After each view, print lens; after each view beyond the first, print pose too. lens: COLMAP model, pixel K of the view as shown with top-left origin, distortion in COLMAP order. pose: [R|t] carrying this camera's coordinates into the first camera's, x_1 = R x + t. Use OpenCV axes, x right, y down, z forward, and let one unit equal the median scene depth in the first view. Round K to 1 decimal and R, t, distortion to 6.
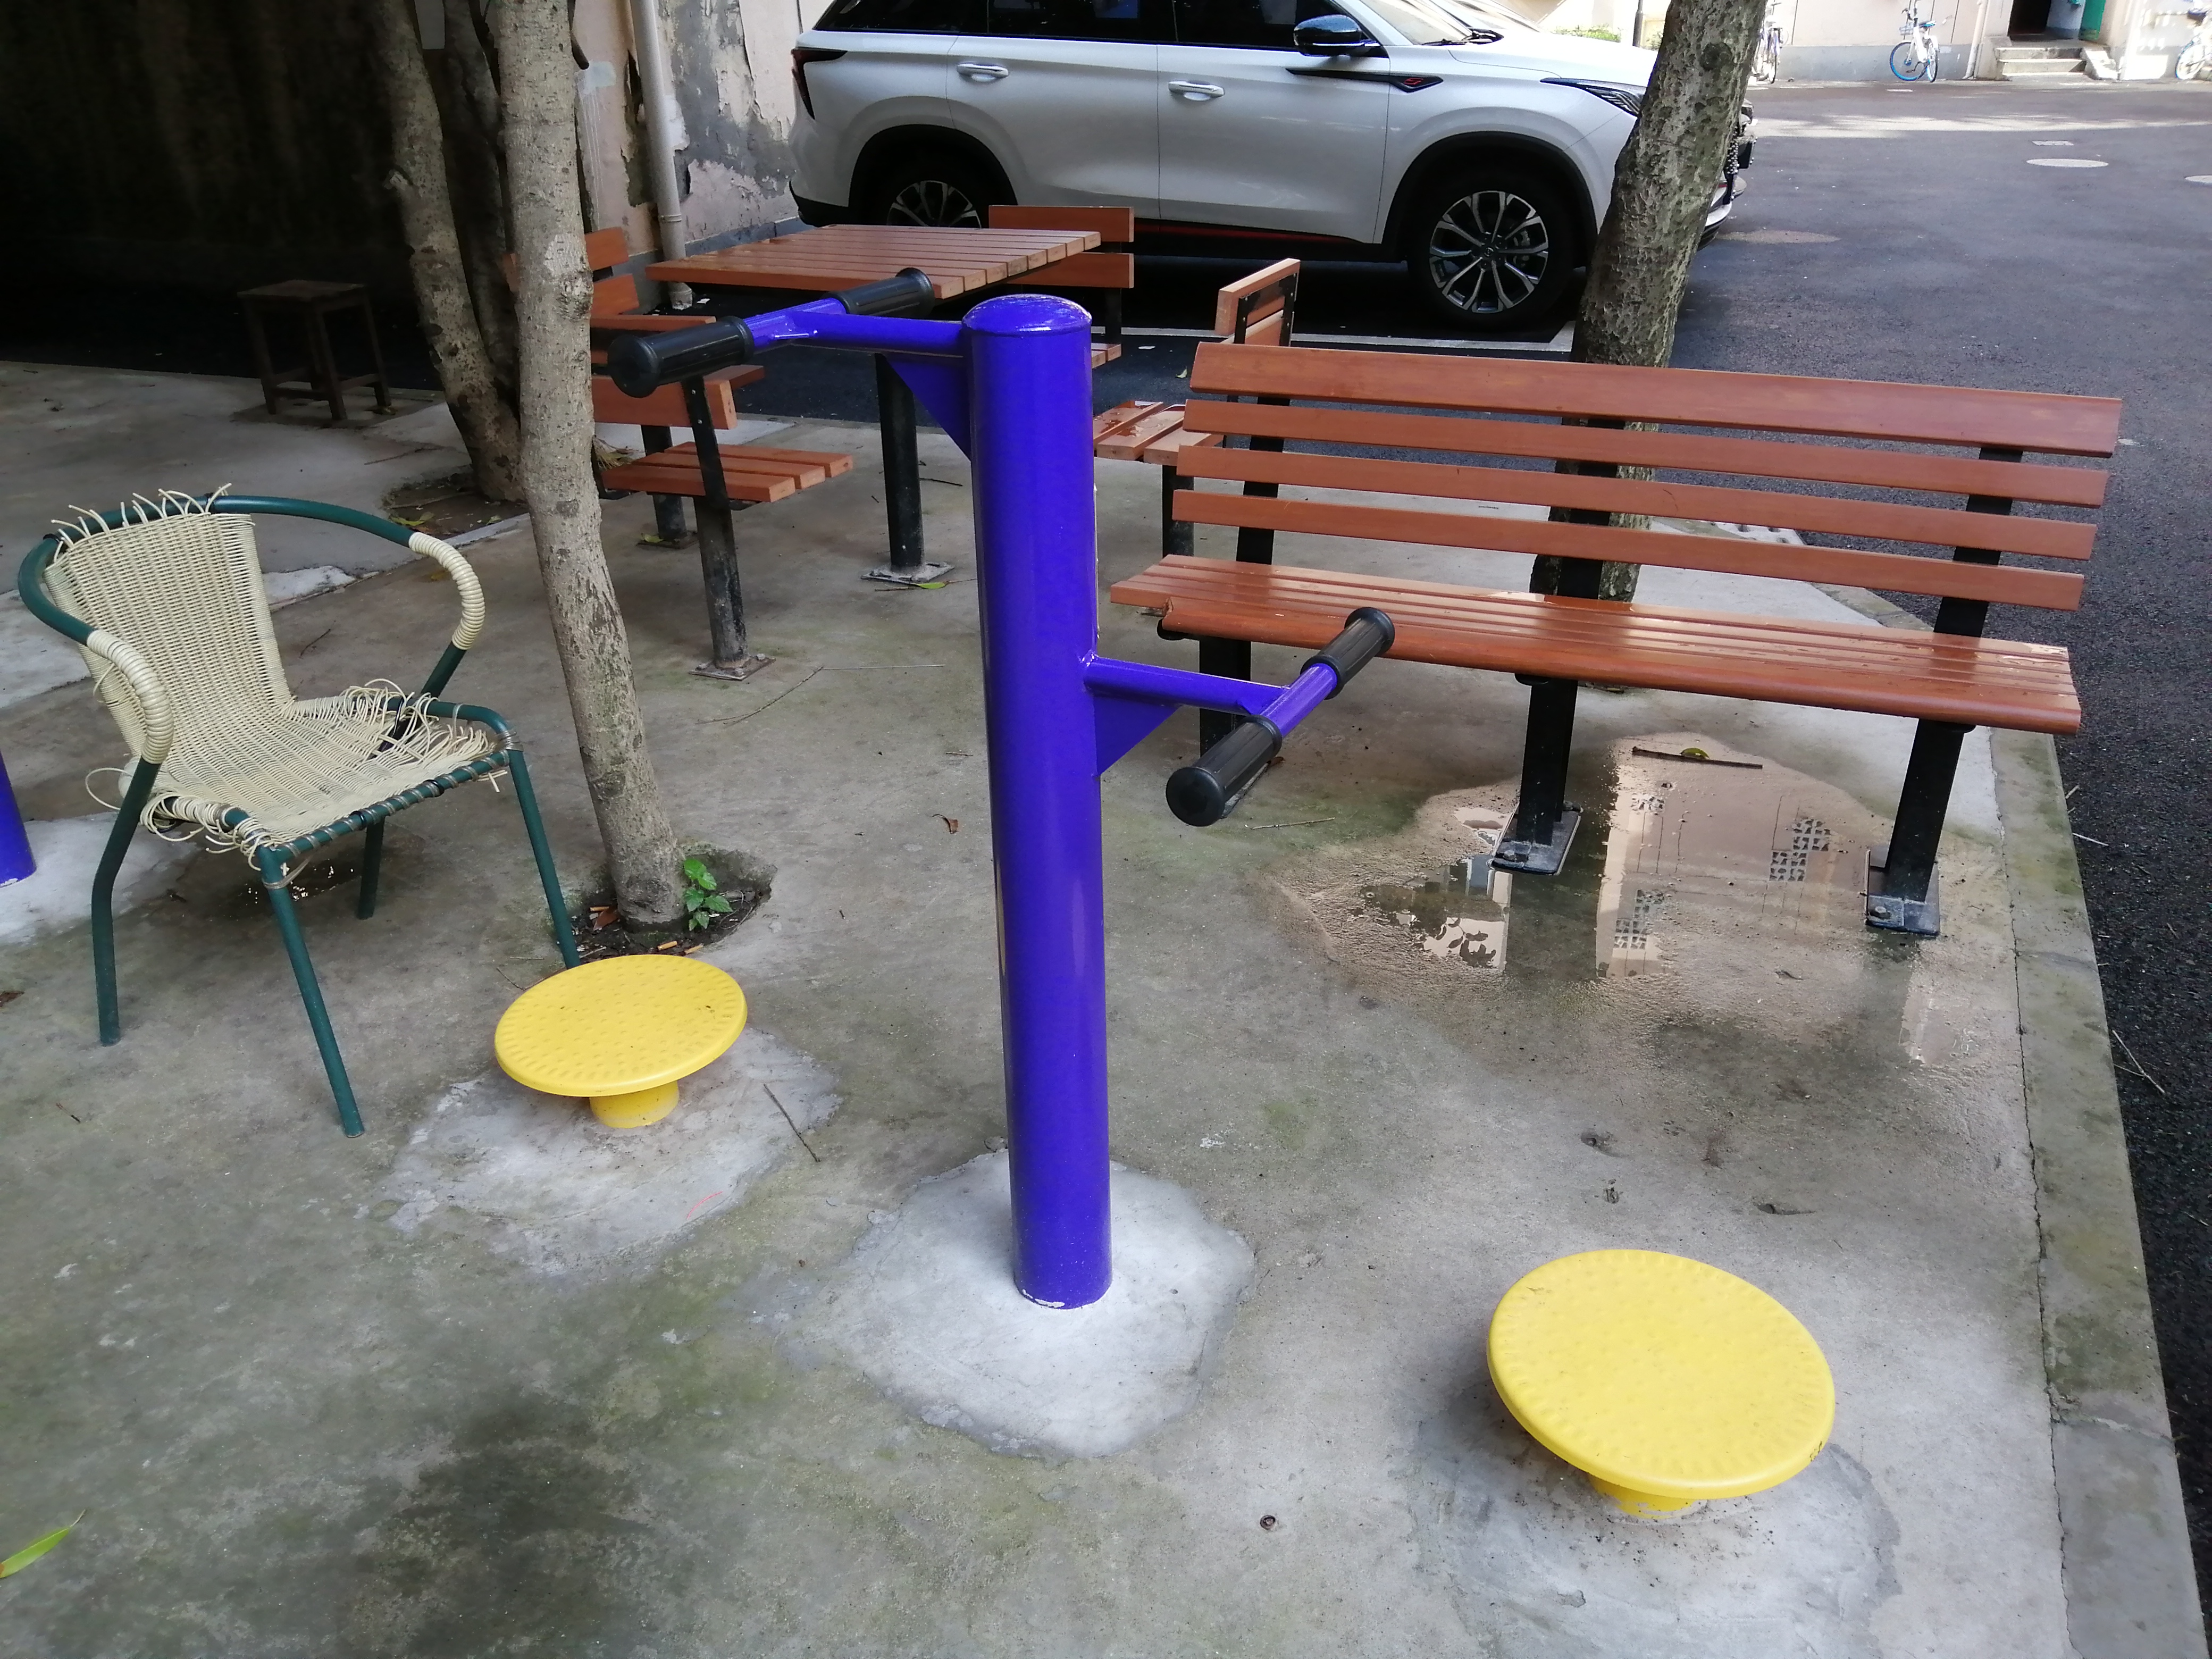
lens RADIAL K [[1717.4, 0, 1107.7], [0, 1717.4, 819.2], [0, 0, 1]] dist [0.071749, -0.113181]
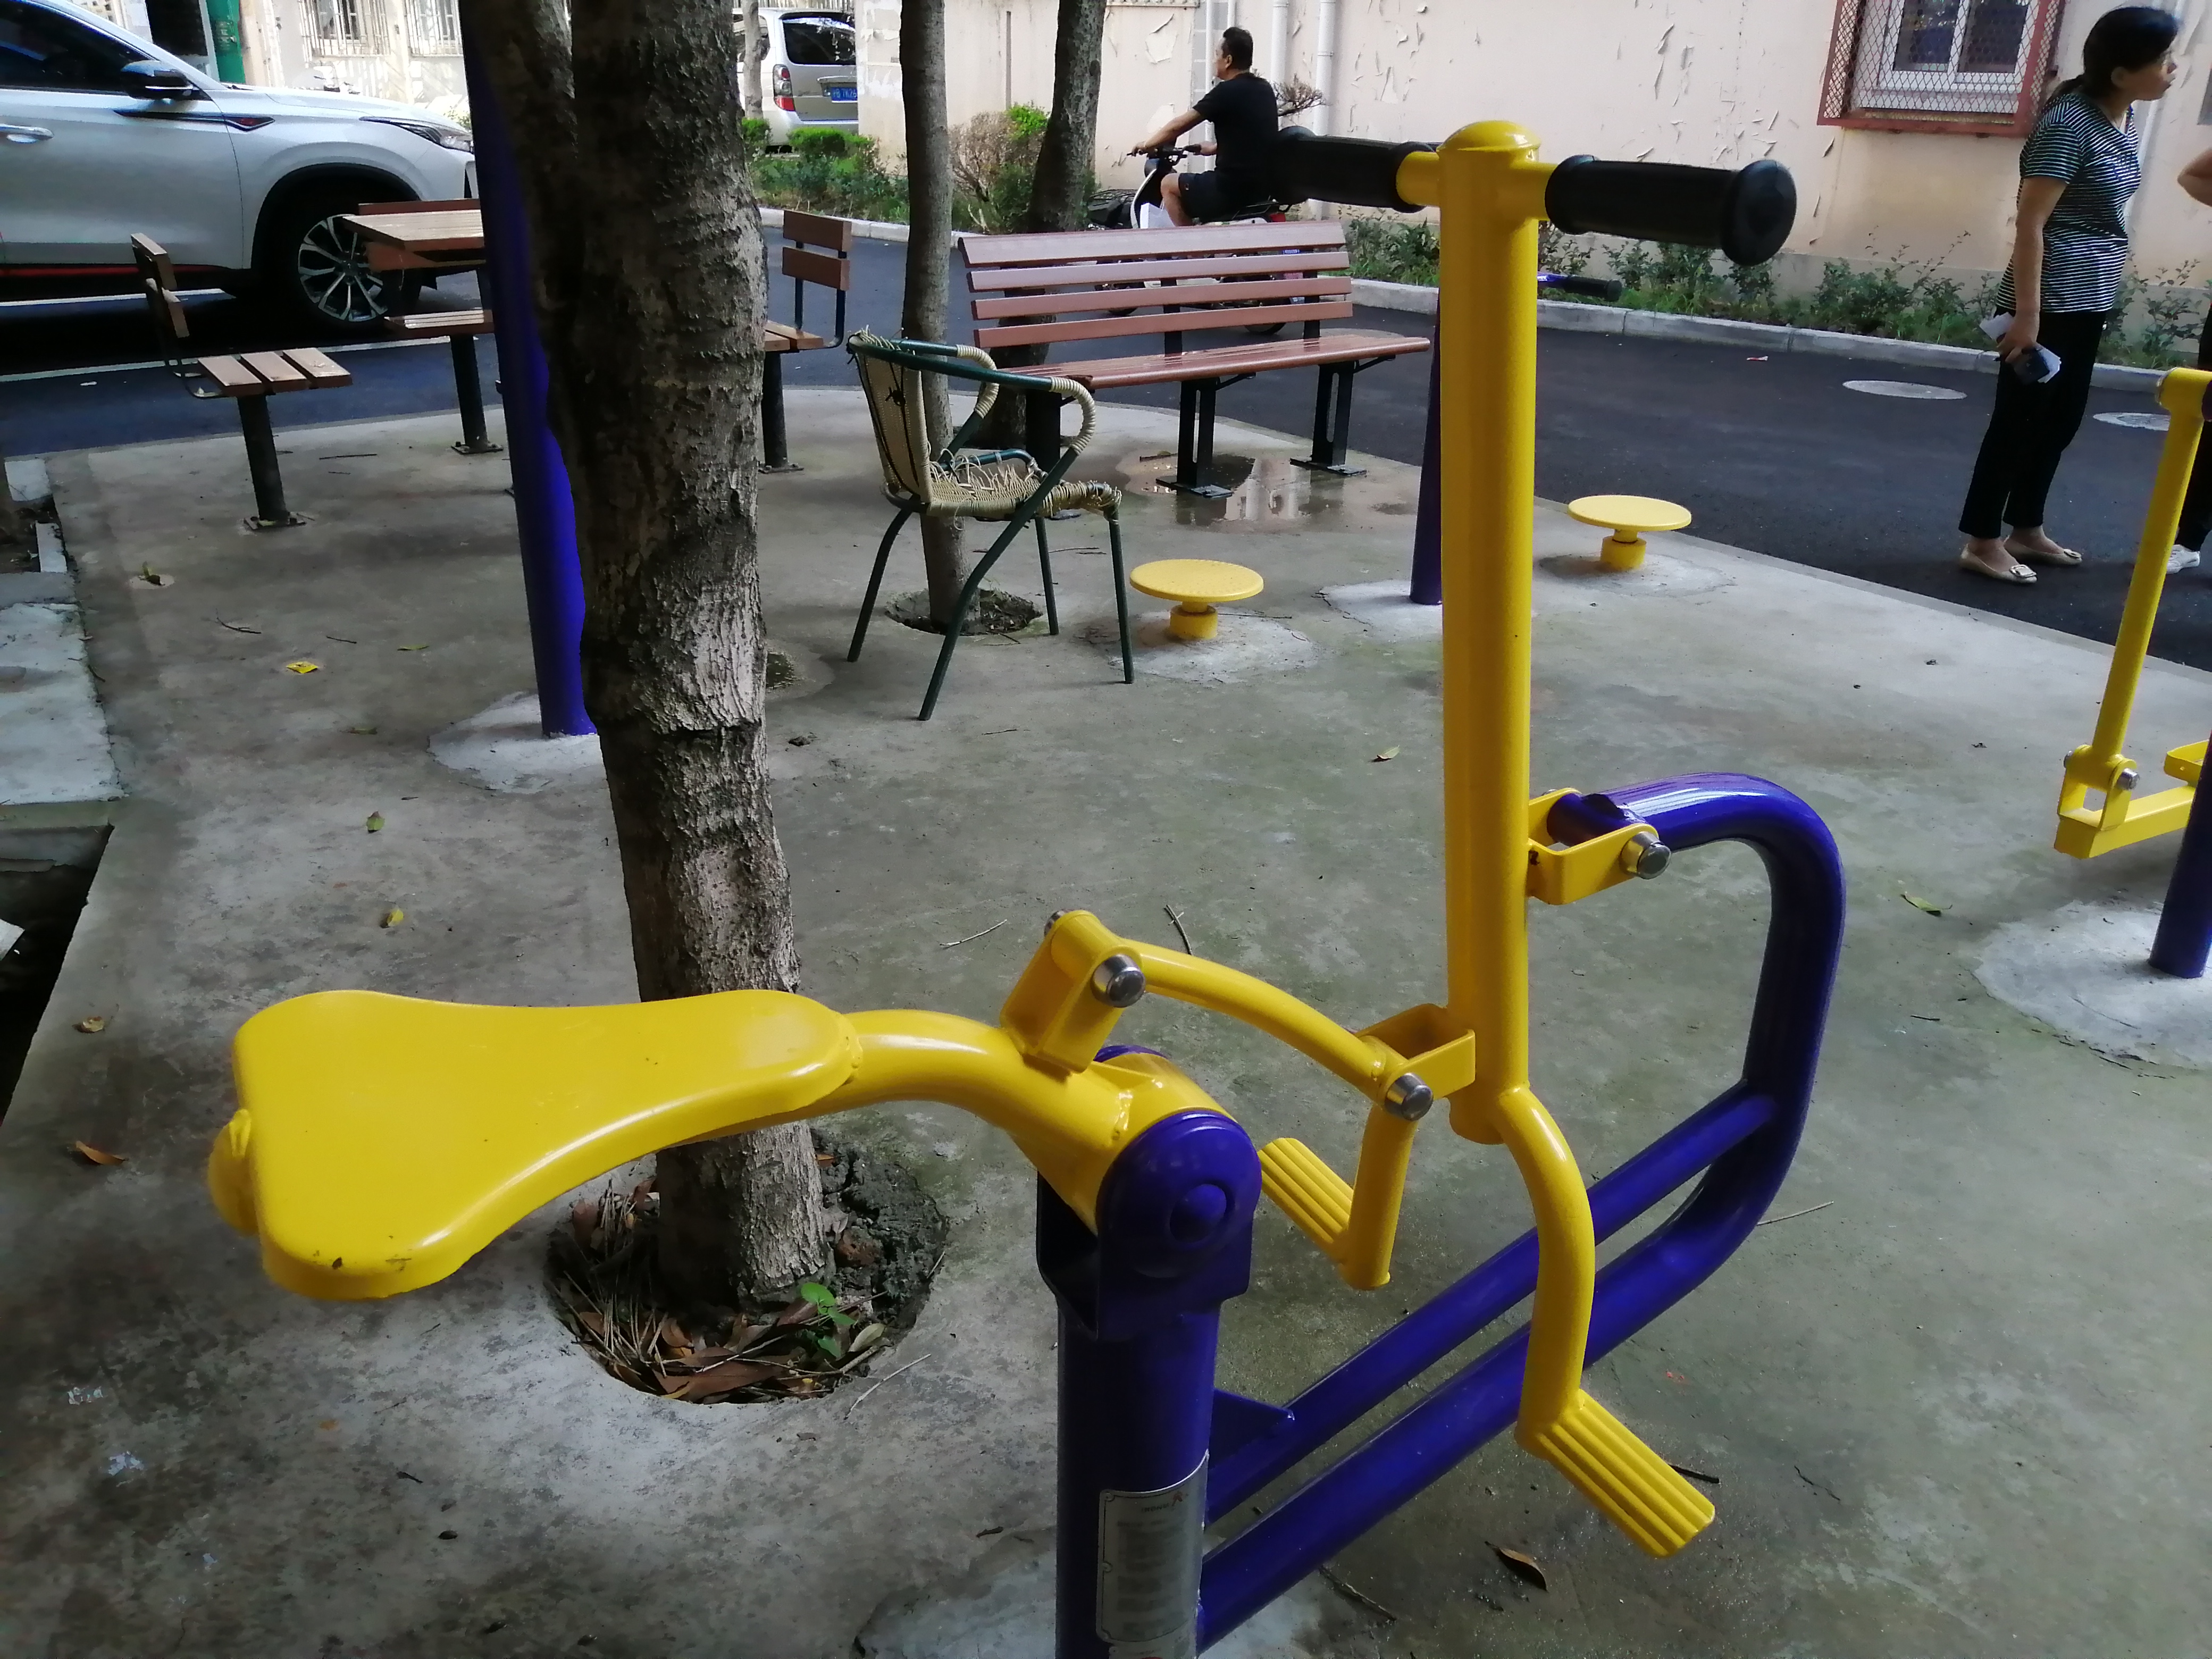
lens RADIAL K [[1706.1, 0, 1106.0], [0, 1706.1, 829.5], [0, 0, 1]] dist [0.123212, -0.202236]
pose [[0.511198, -0.312034, 0.800820, -0.950221], [0.345876, 0.927675, 0.140675, 0.038895], [-0.786795, 0.205071, 0.582150, 0.048804]]
